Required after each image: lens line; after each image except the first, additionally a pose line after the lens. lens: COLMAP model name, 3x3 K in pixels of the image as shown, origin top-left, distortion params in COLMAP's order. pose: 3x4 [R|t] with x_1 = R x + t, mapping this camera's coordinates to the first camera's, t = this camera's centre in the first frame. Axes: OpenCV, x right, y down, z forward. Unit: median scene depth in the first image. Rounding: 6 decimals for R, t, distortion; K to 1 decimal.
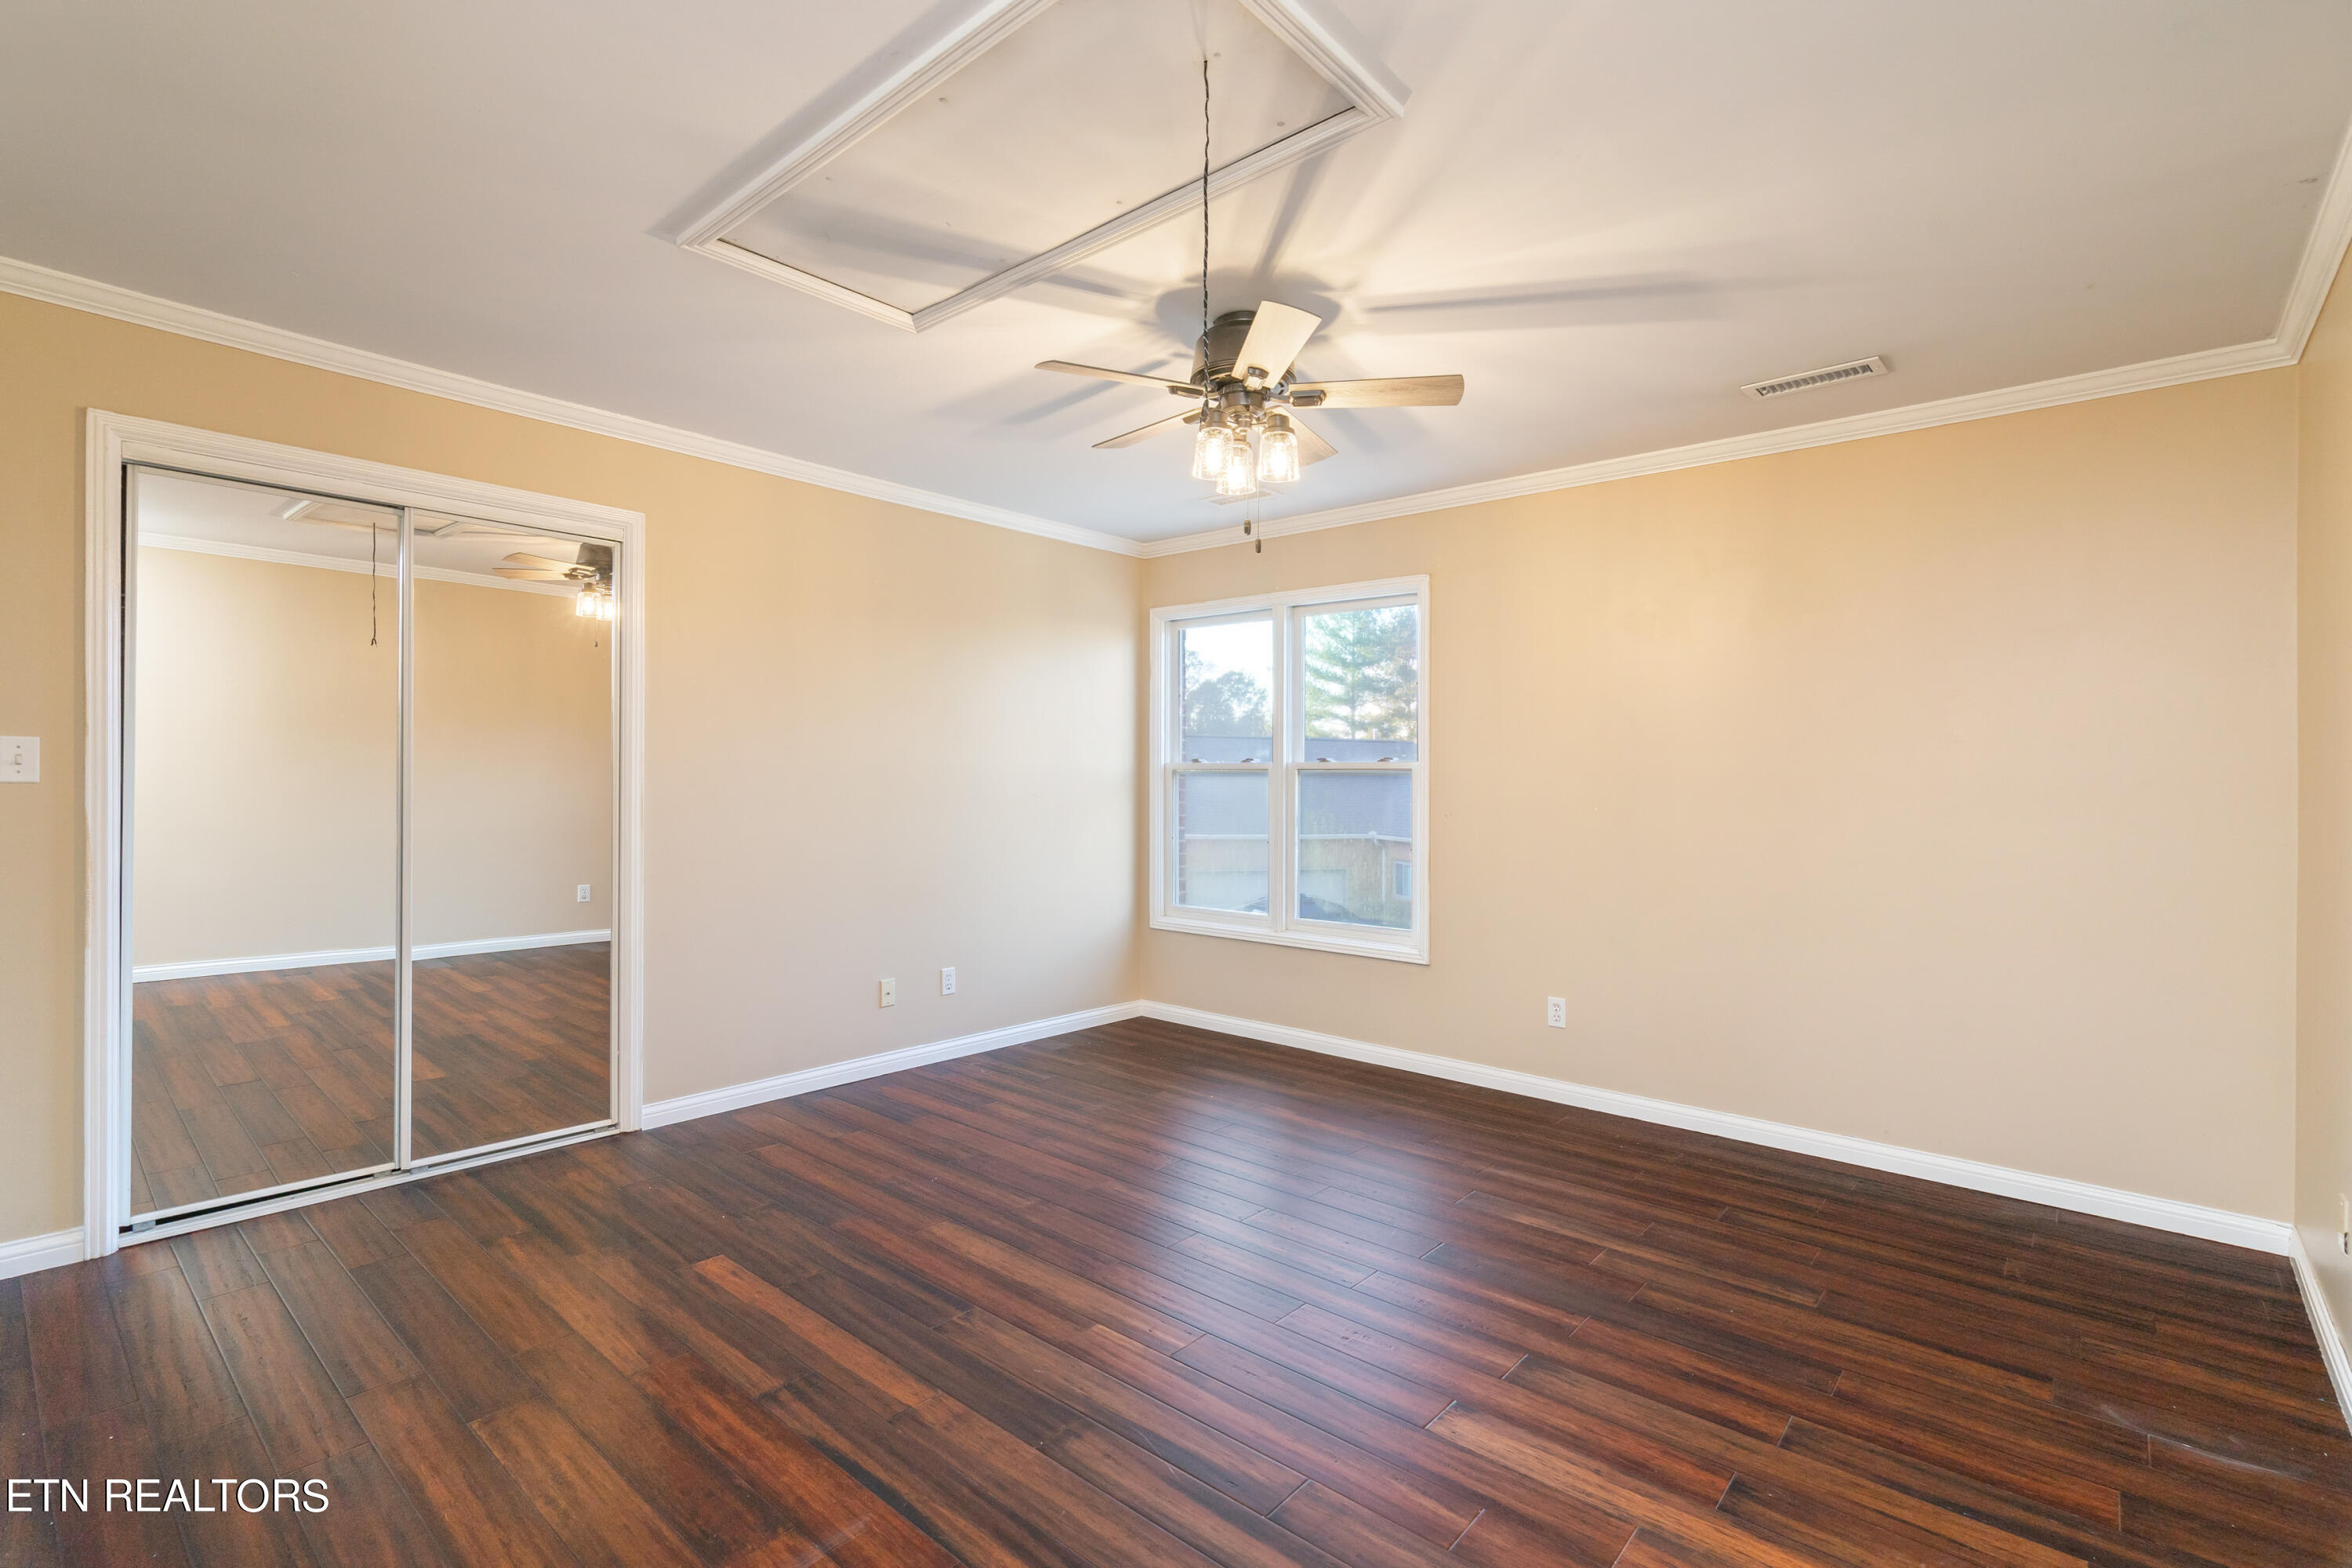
lens RADIAL K [[1076.5, 0, 1174.4], [0, 1076.5, 779.9], [0, 0, 1]] dist [-0.006210, 0.000532]
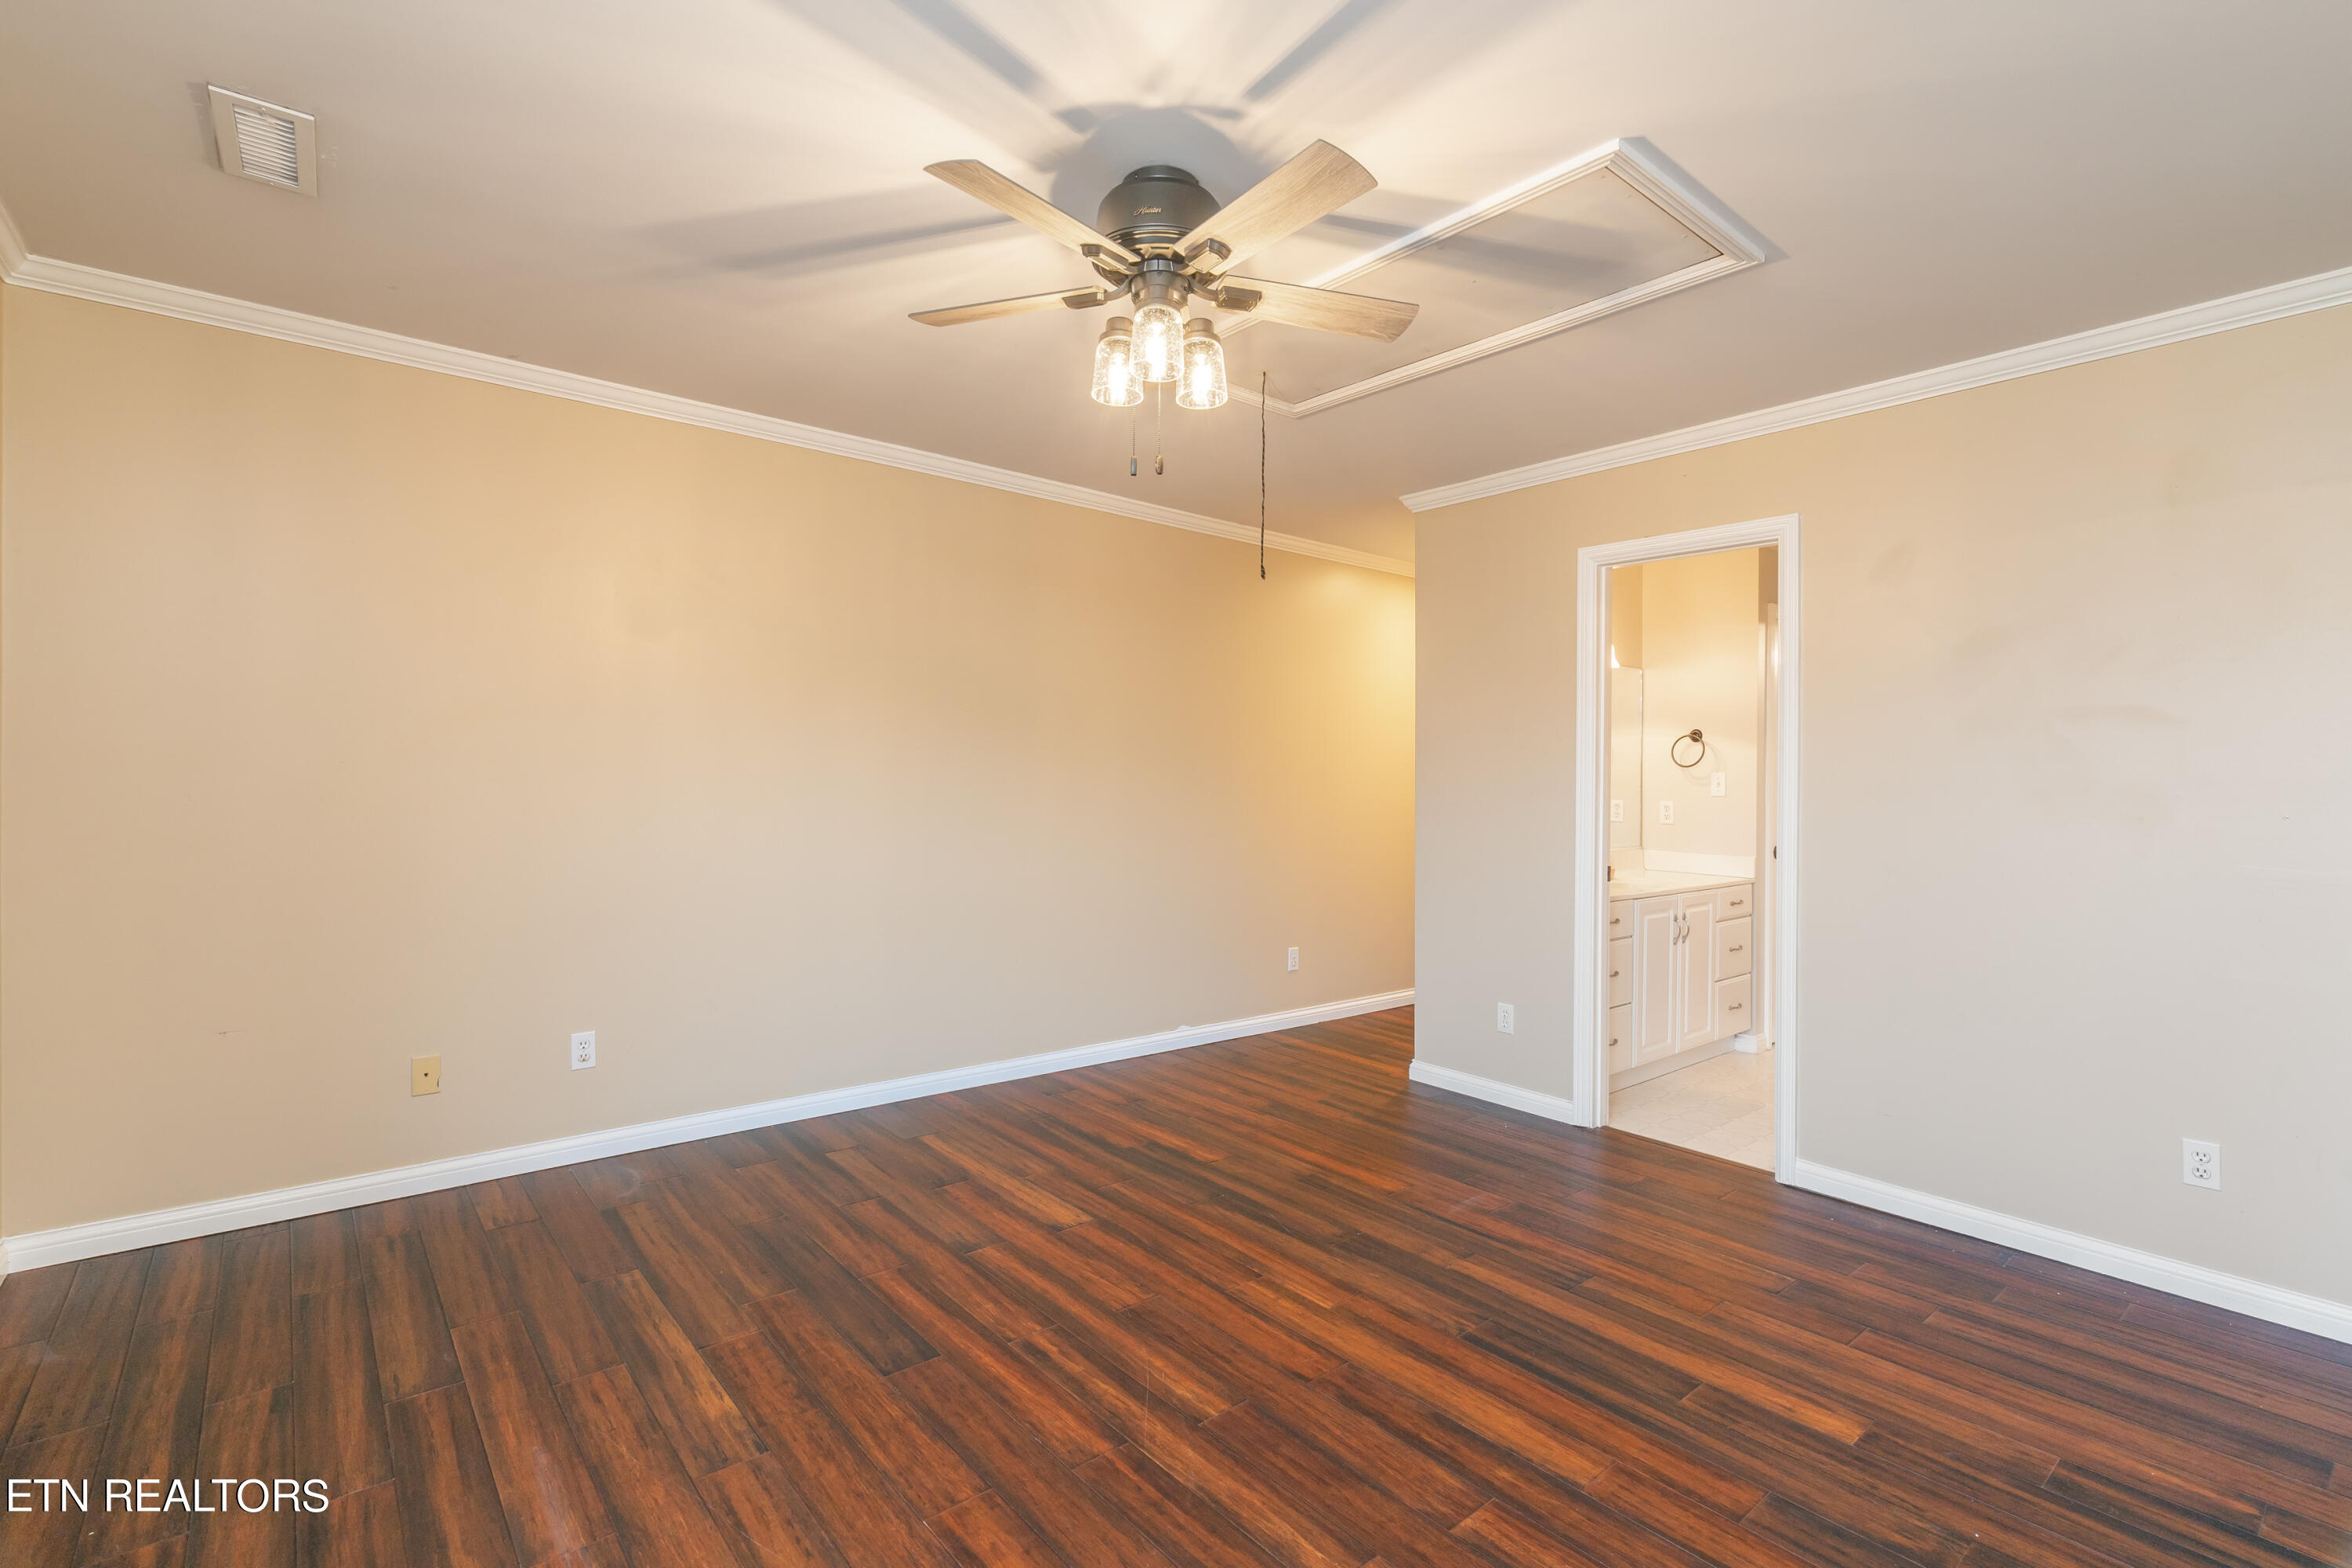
lens RADIAL K [[1076.5, 0, 1181.3], [0, 1076.5, 782.0], [0, 0, 1]] dist [-0.006210, 0.000532]
pose [[-0.987699, -0.027708, 0.153891, -0.076892], [-0.027059, 0.999614, 0.006309, -0.003795], [-0.154007, 0.002067, -0.988068, 2.049198]]
